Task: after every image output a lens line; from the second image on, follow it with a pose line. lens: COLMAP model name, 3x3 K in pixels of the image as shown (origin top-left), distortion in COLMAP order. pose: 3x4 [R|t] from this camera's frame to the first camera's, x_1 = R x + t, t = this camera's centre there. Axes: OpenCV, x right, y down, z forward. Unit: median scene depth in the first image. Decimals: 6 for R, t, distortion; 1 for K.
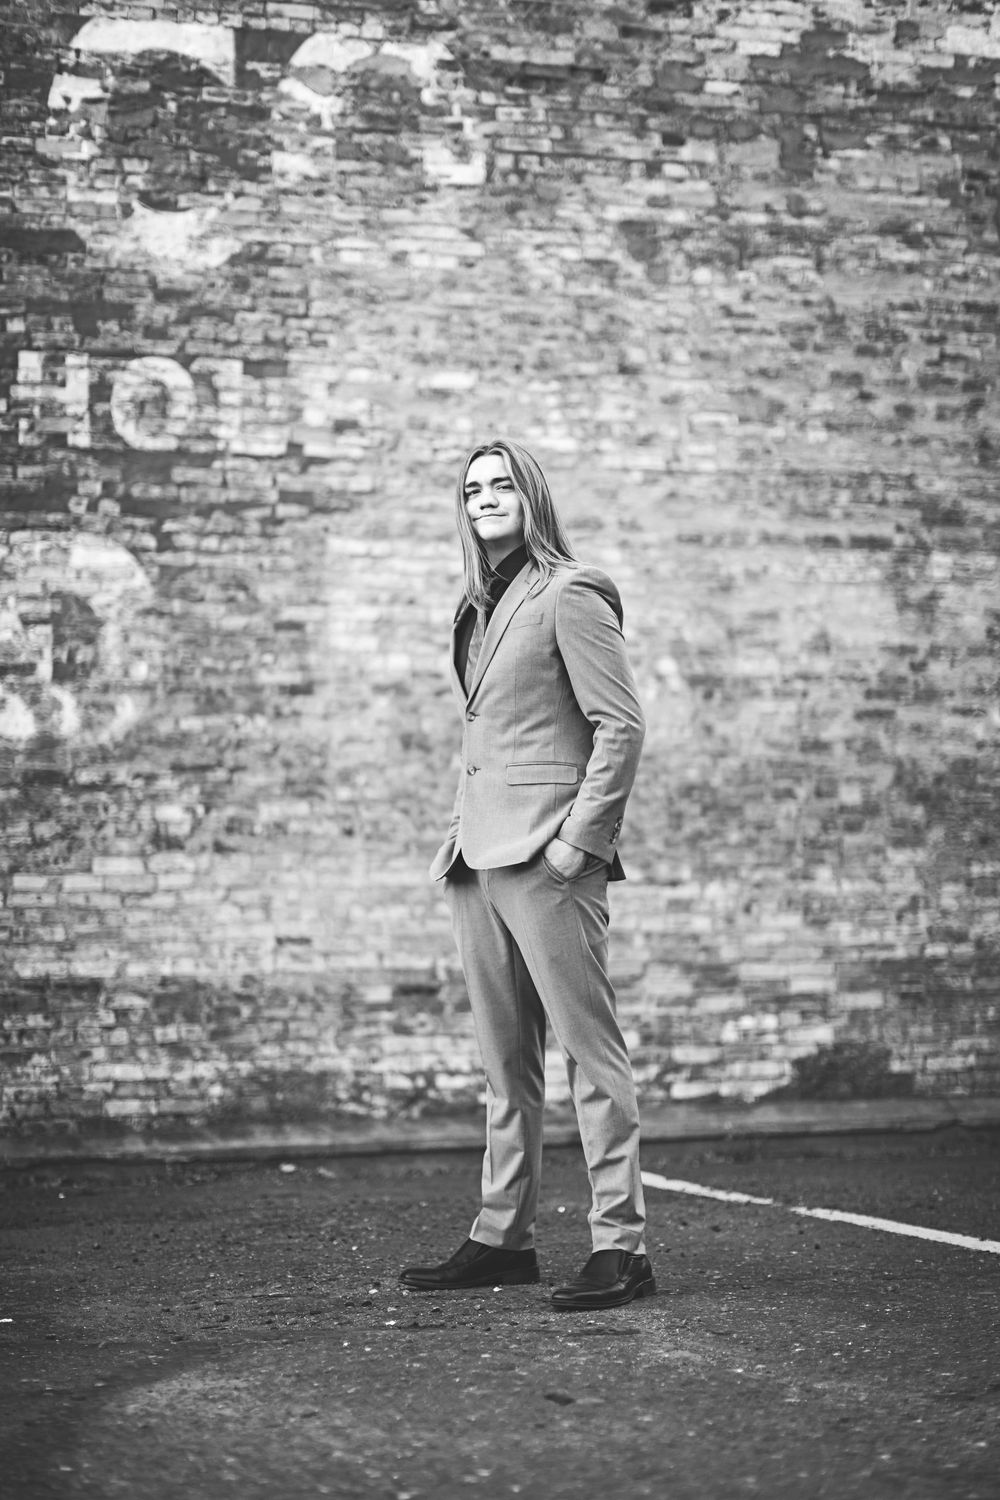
lens RADIAL K [[2180.5, 0, 498.6], [0, 2180.5, 745.9], [0, 0, 1]] dist [-0.001775, 0.000000]
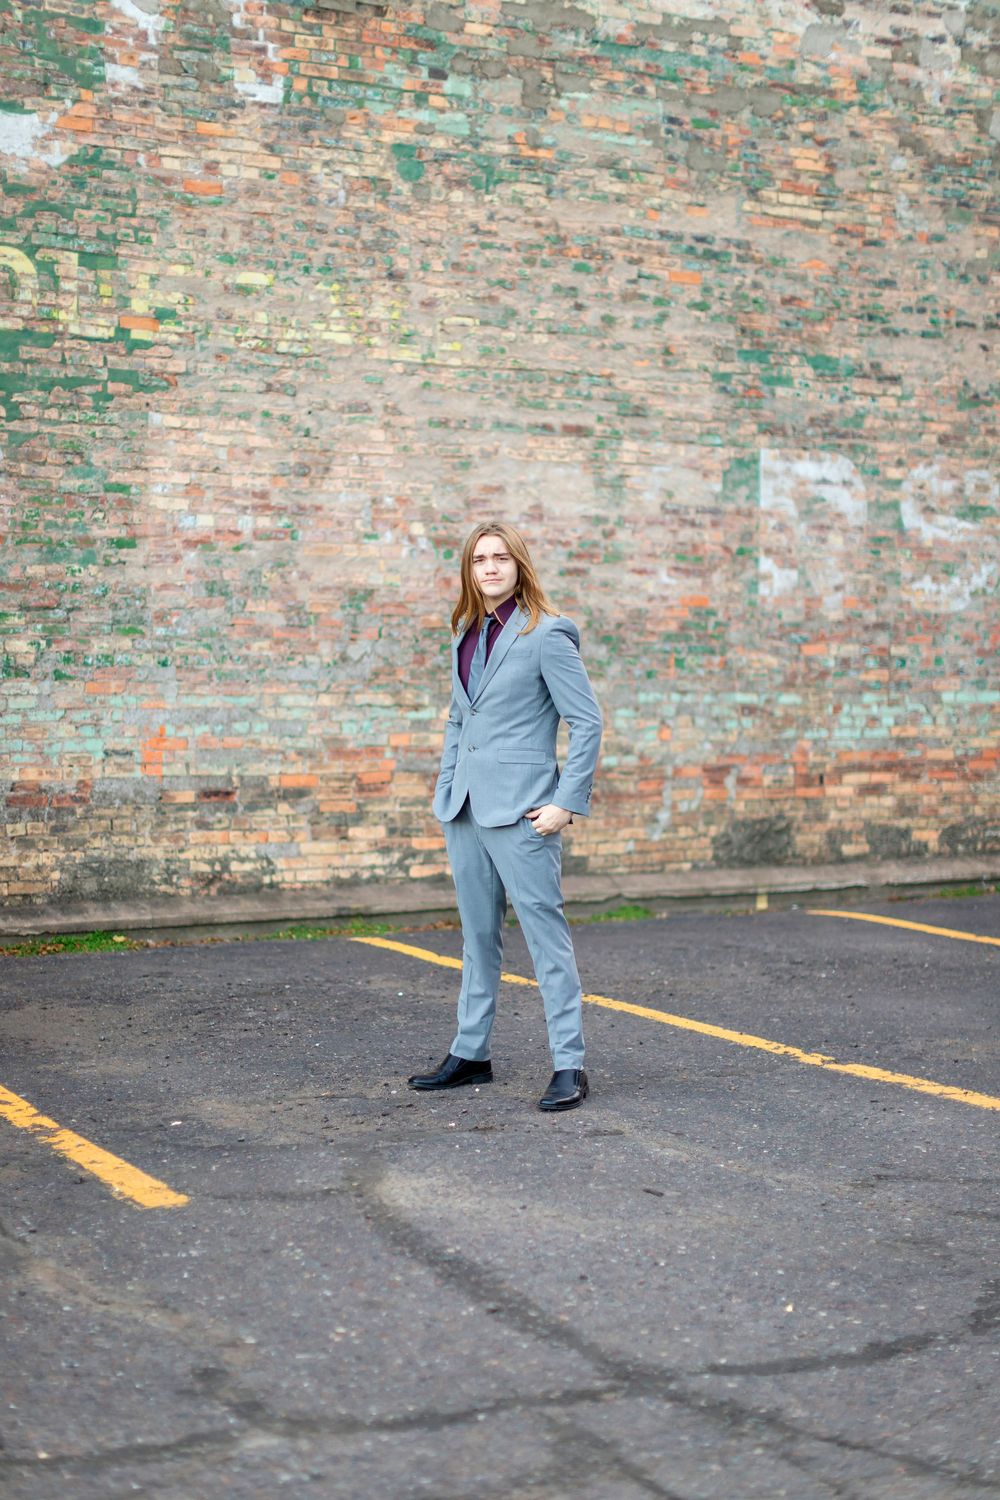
lens RADIAL K [[2180.5, 0, 501.6], [0, 2180.5, 751.7], [0, 0, 1]] dist [-0.001775, 0.000000]
pose [[0.966391, 0.018460, 0.256412, -0.190749], [-0.060856, 0.985497, 0.158408, -0.111606], [-0.249769, -0.168689, 0.953499, -0.201149]]
